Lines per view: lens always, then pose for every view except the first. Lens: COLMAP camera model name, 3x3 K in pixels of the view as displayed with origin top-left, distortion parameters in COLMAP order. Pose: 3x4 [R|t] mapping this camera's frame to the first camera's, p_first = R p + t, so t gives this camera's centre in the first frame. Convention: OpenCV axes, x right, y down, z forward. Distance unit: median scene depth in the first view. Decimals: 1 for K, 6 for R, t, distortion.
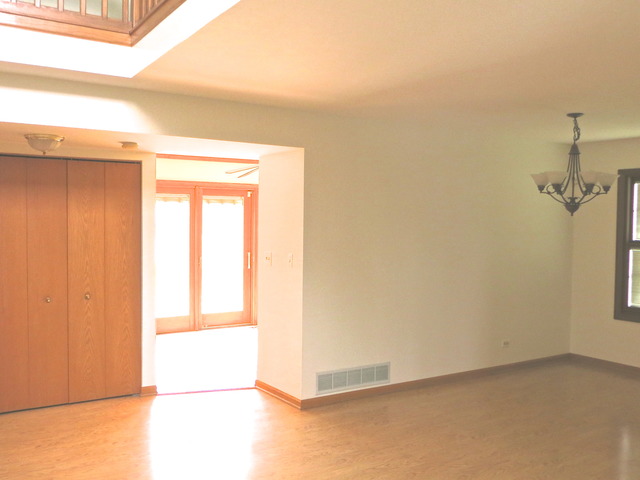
lens RADIAL K [[616.3, 0, 318.2], [0, 616.3, 236.7], [0, 0, 1]] dist [-0.023582, 0.008192]
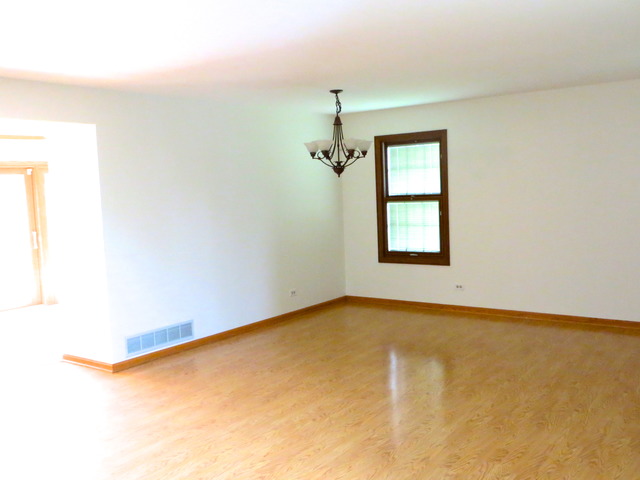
lens RADIAL K [[616.3, 0, 318.2], [0, 616.3, 236.7], [0, 0, 1]] dist [-0.023582, 0.008192]
pose [[0.938081, -0.080539, 0.336925, -0.033234], [0.063911, 0.996140, 0.060176, 0.006127], [-0.340471, -0.034917, 0.939607, -0.103946]]
